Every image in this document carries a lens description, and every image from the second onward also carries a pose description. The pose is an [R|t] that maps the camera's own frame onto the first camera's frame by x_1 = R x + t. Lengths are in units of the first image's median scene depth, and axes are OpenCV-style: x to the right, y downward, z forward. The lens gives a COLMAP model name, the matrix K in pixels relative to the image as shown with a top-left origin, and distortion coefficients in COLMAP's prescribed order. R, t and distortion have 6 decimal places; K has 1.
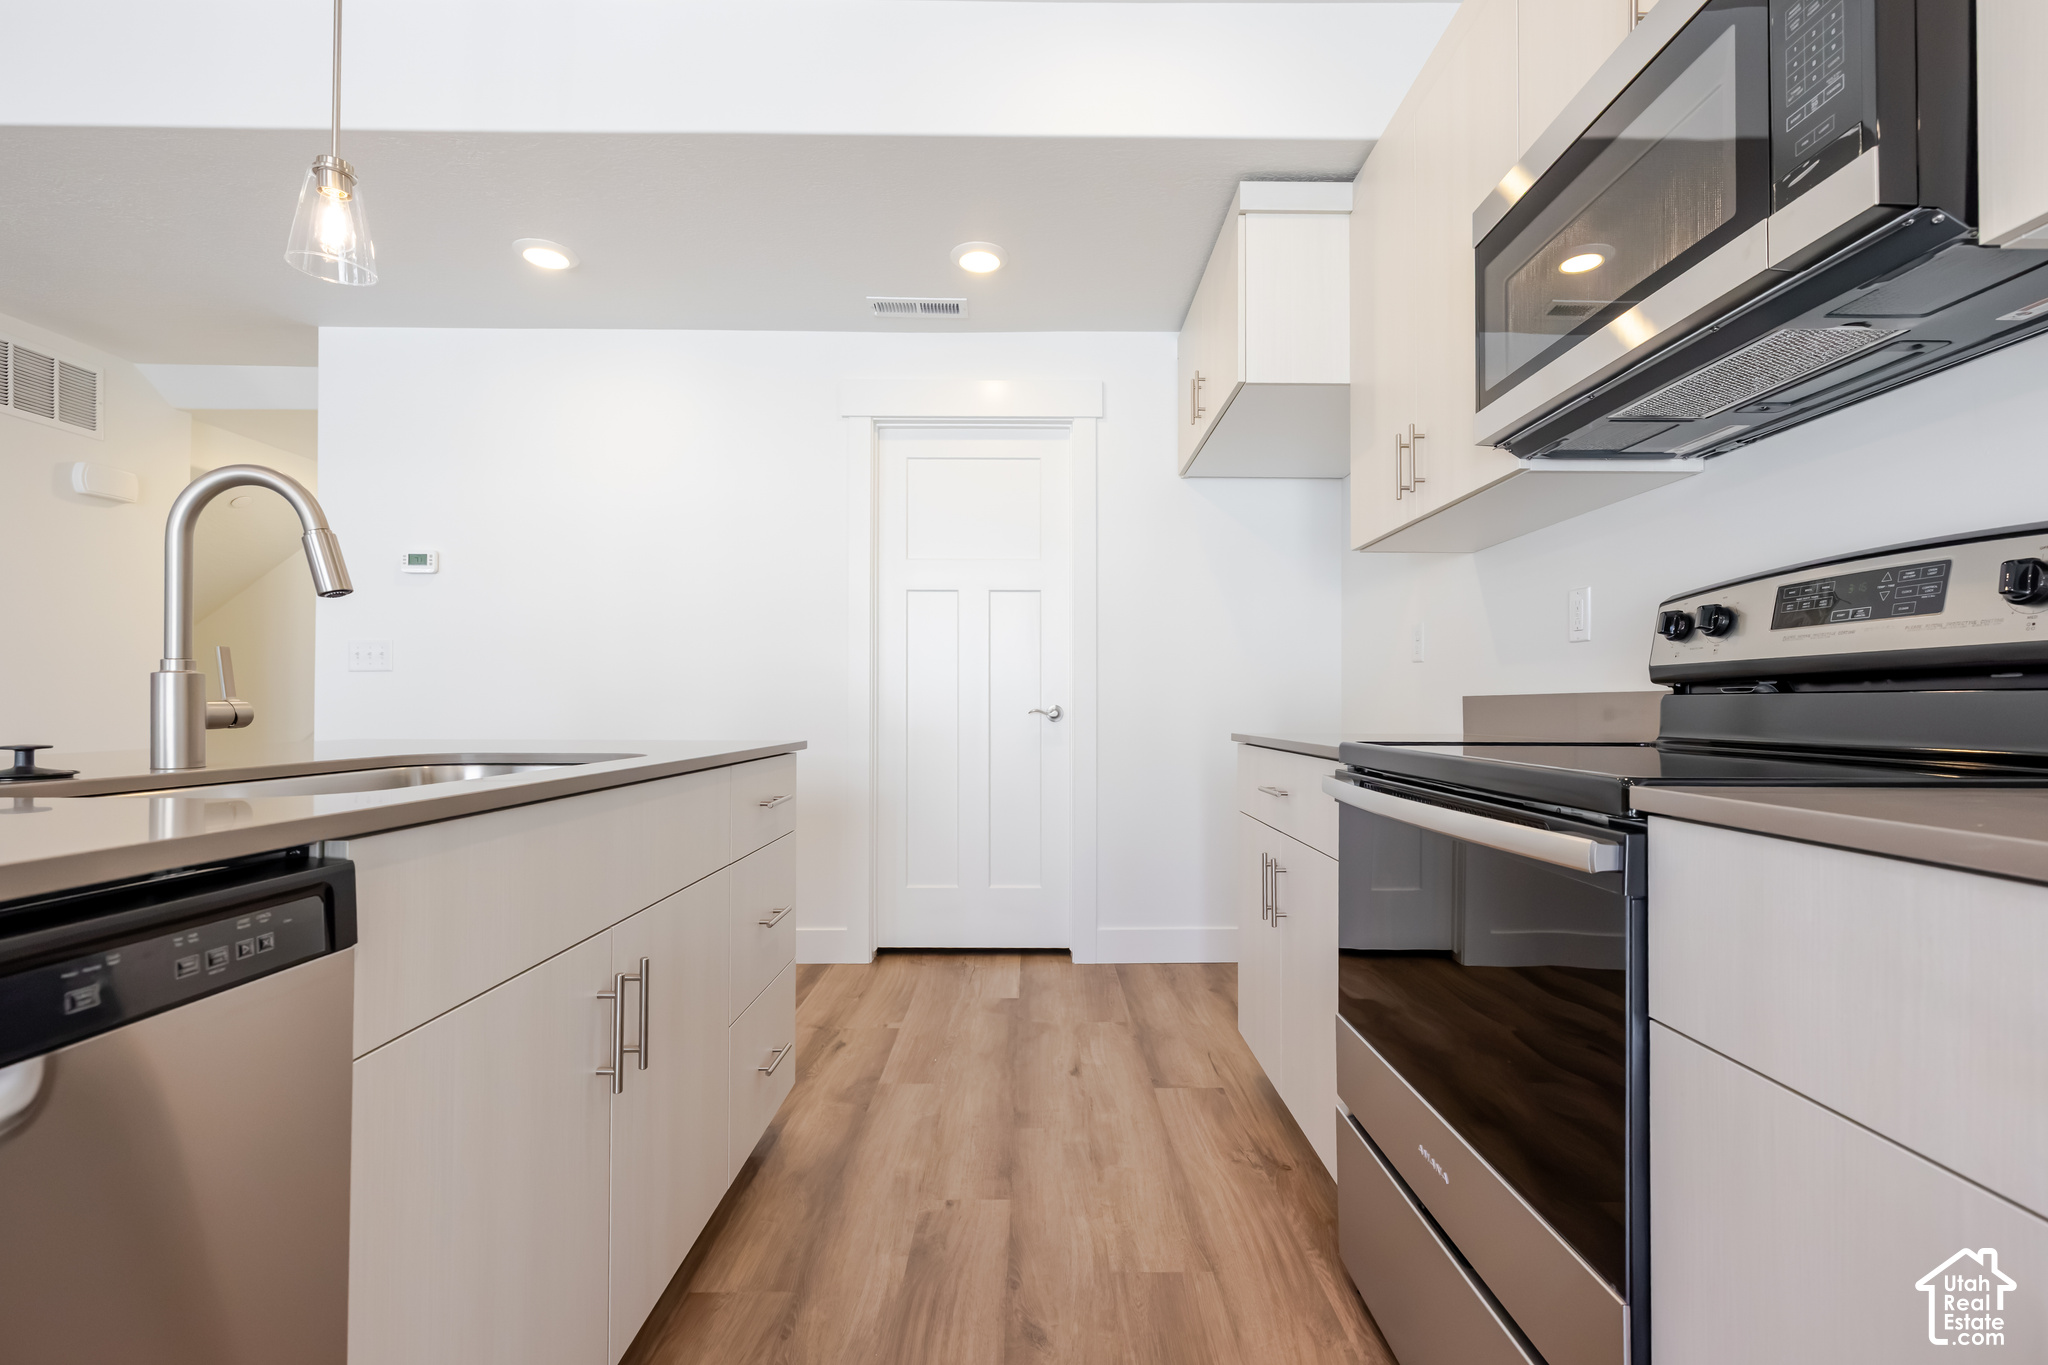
lens RADIAL K [[897.4, 0, 1024.0], [0, 897.4, 682.5], [0, 0, 1]] dist [0.001010, 0.000106]
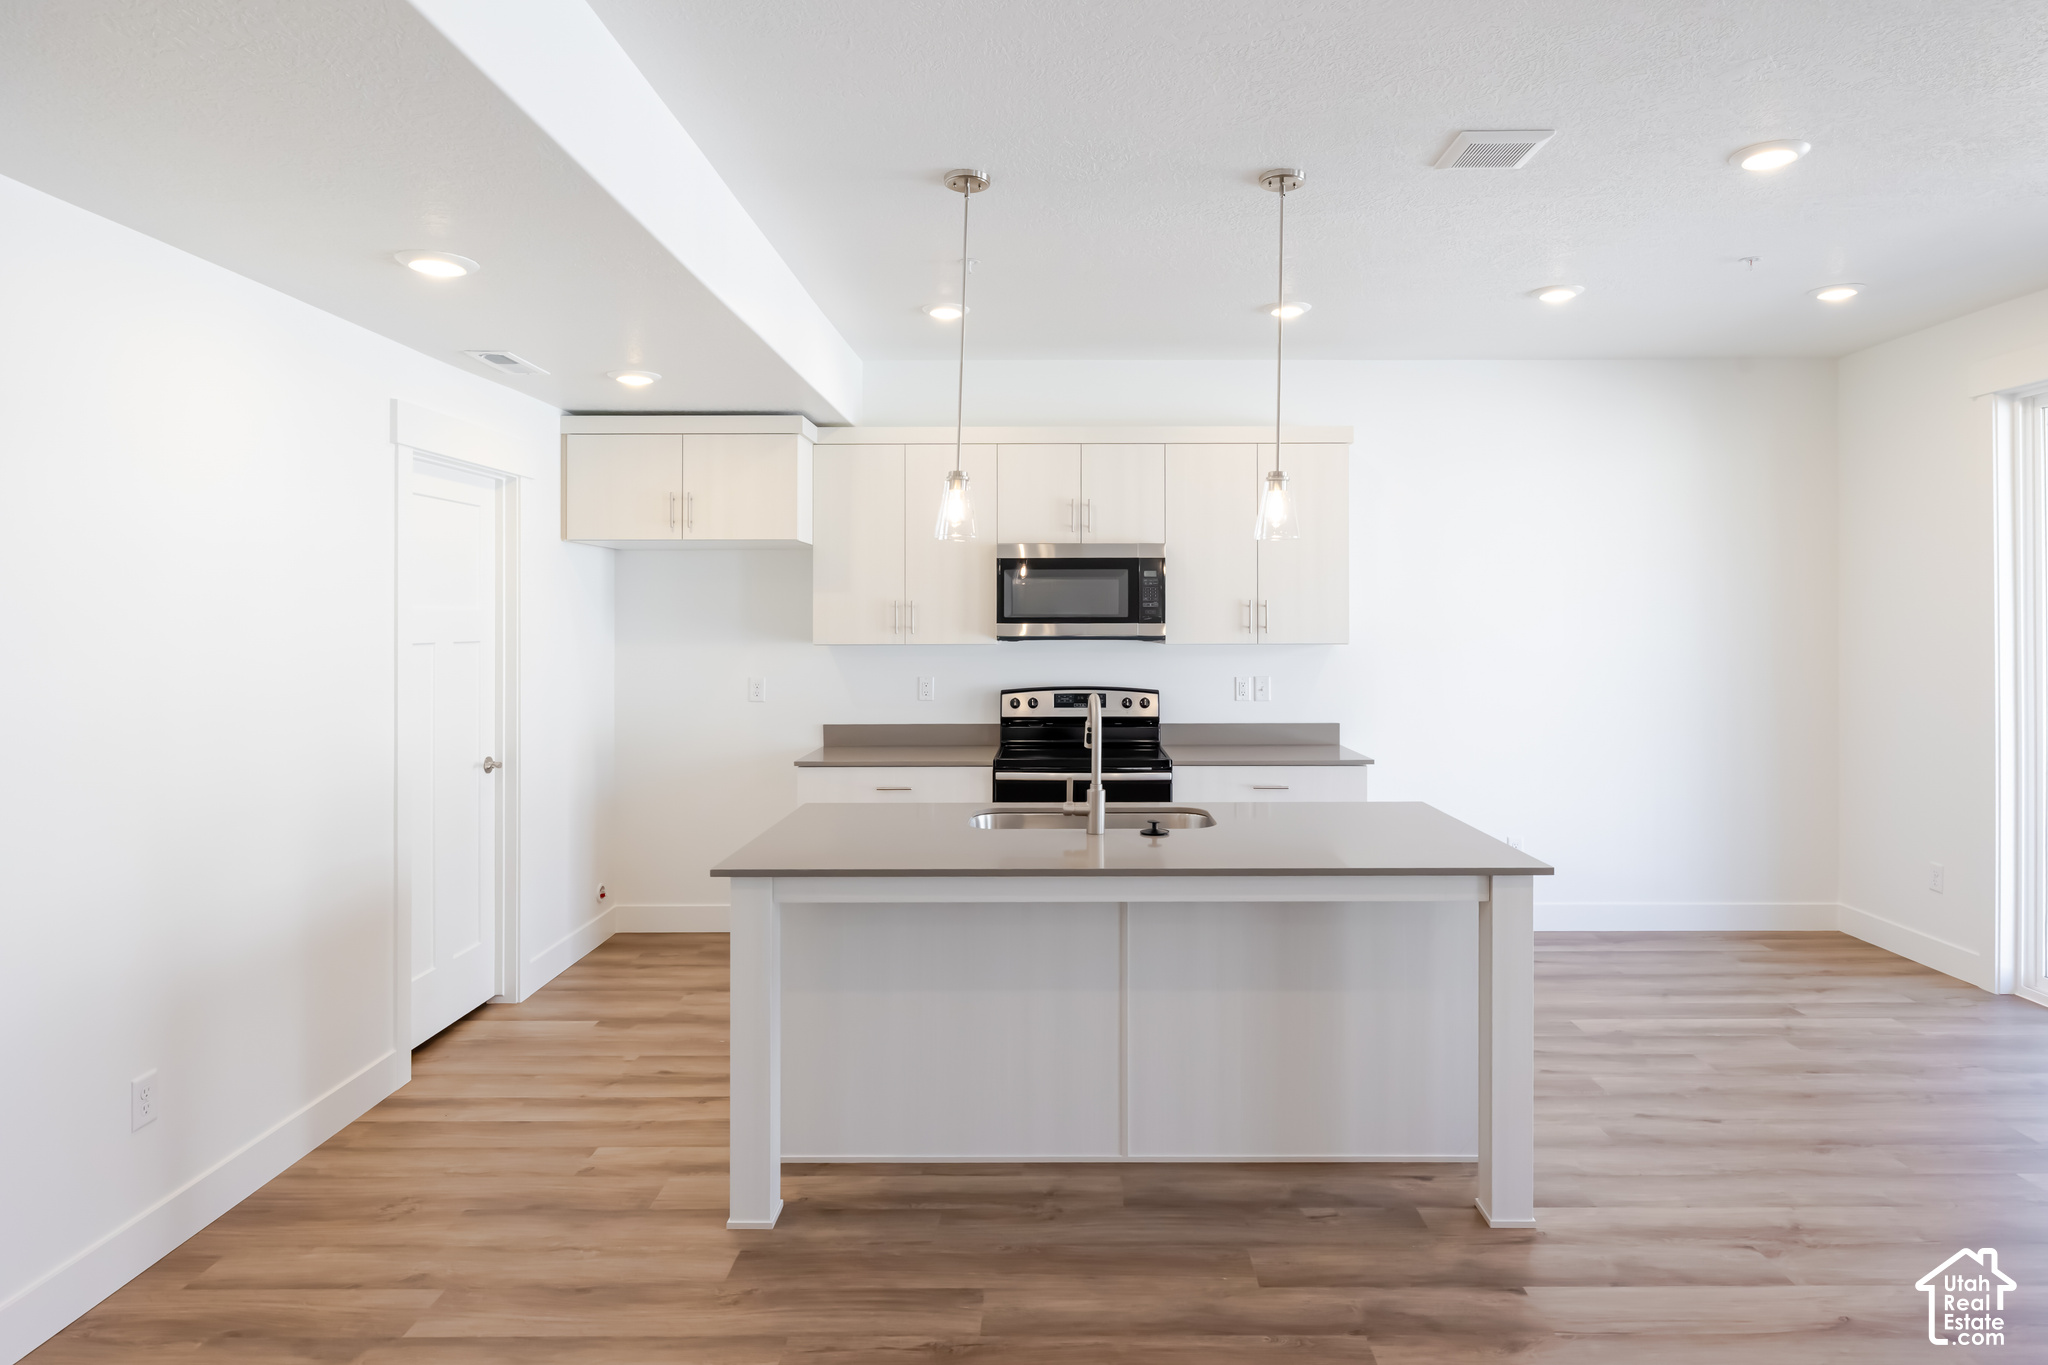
lens RADIAL K [[1178.2, 0, 1078.0], [0, 1178.2, 609.7], [0, 0, 1]] dist [0.005736, -0.002540]
pose [[-0.011873, 0.005090, 0.999917, -2.868218], [-0.023837, 0.999701, -0.005372, -0.328350], [-0.999645, -0.023898, -0.011748, 0.818266]]
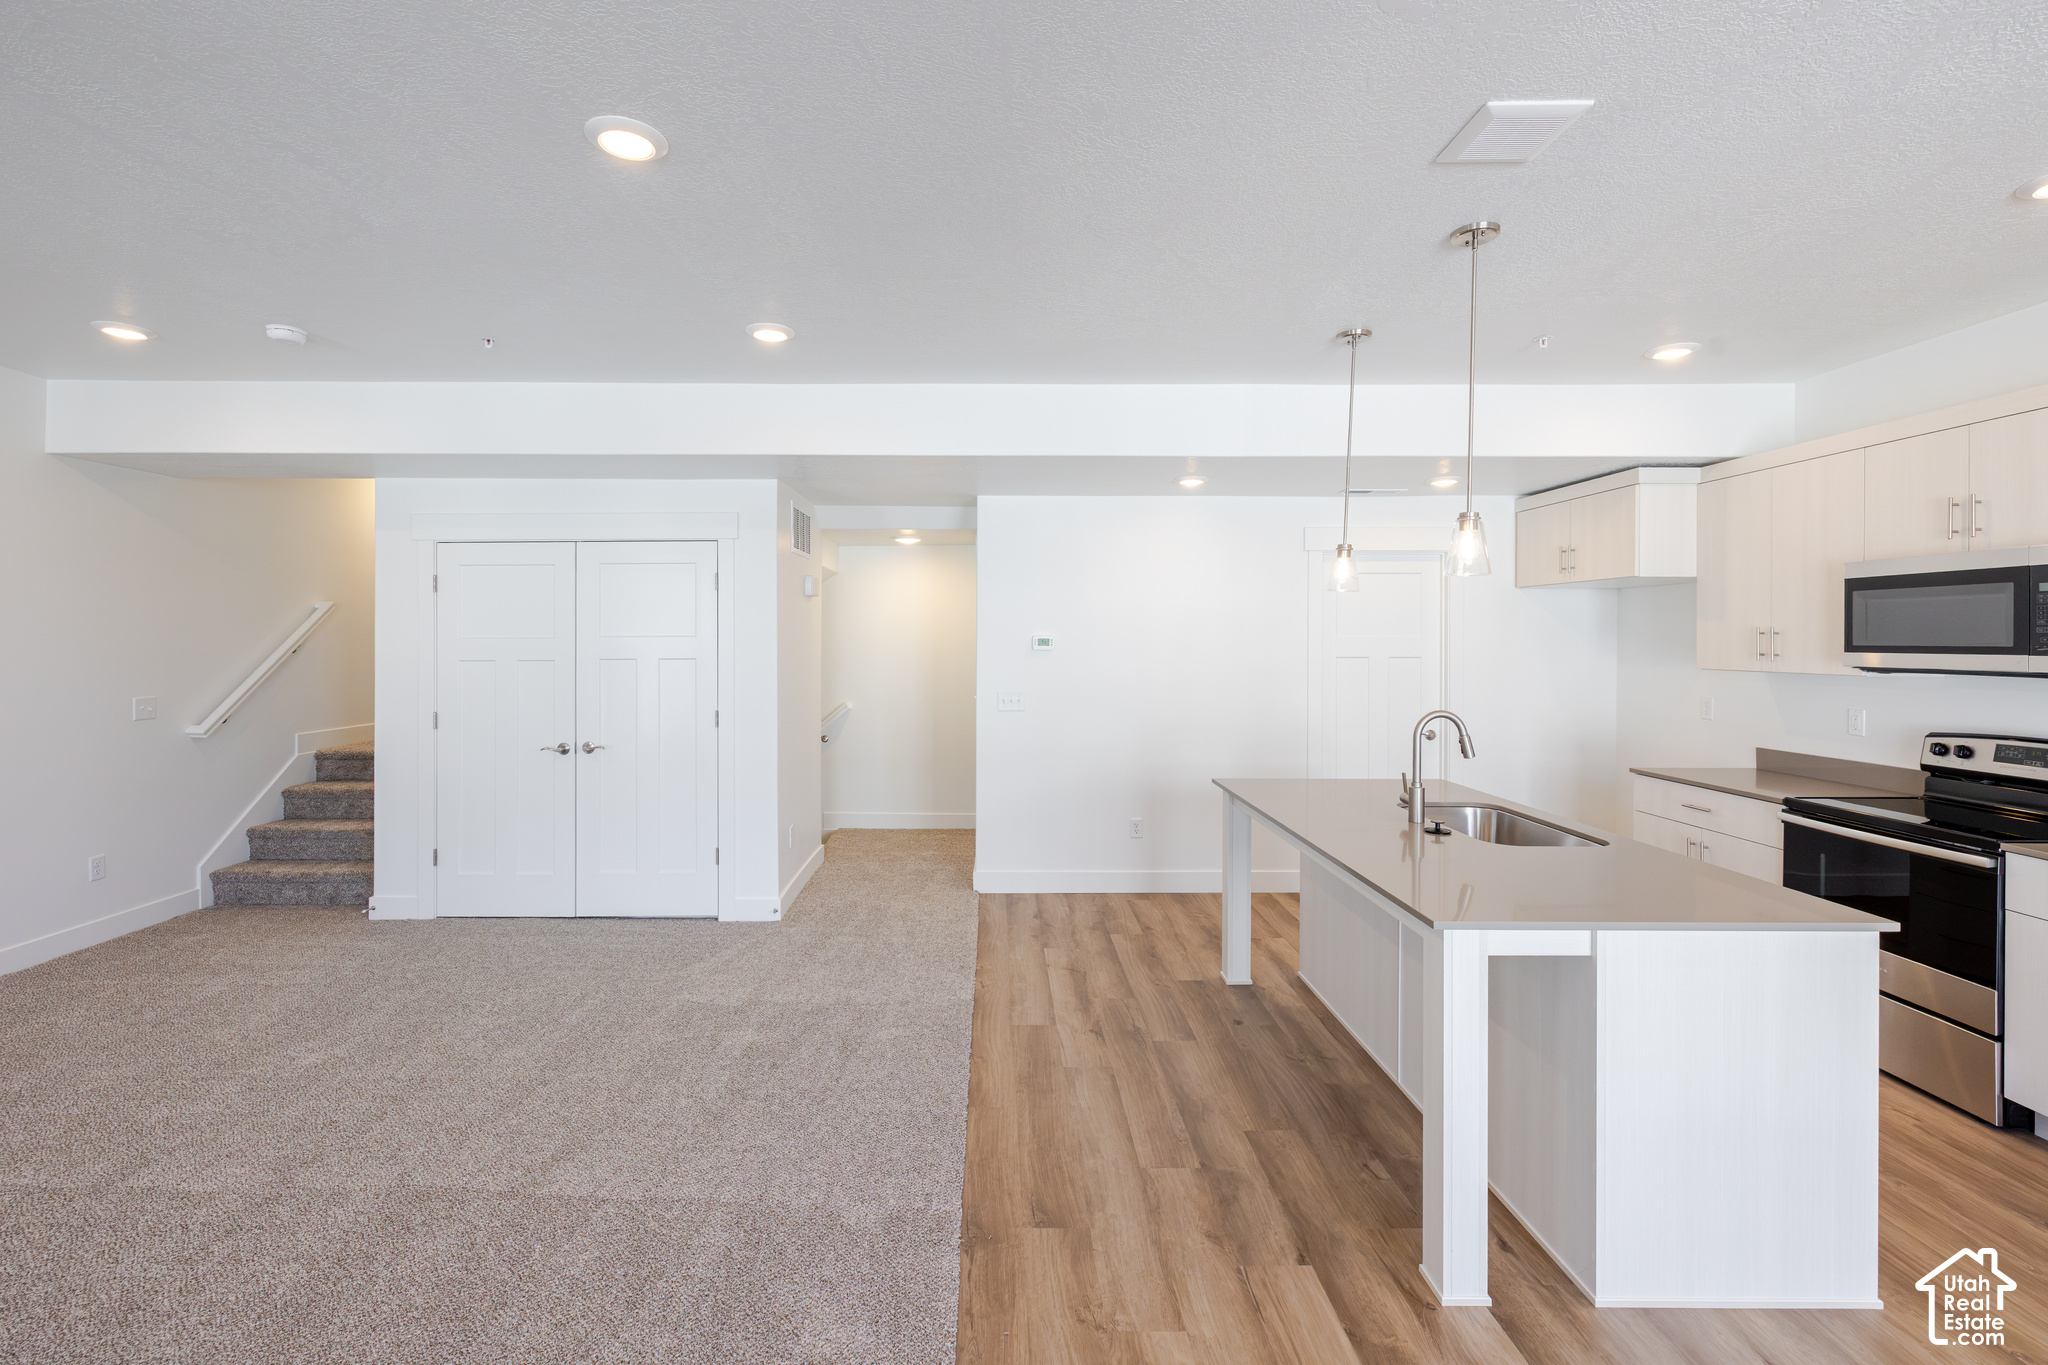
lens RADIAL K [[885.2, 0, 987.1], [0, 885.2, 632.1], [0, 0, 1]] dist [-0.000892, -0.000278]
pose [[0.999991, -0.003202, -0.002744, -1.669270], [0.003251, 0.999834, 0.017952, -0.400253], [0.002686, -0.017960, 0.999835, -1.246086]]
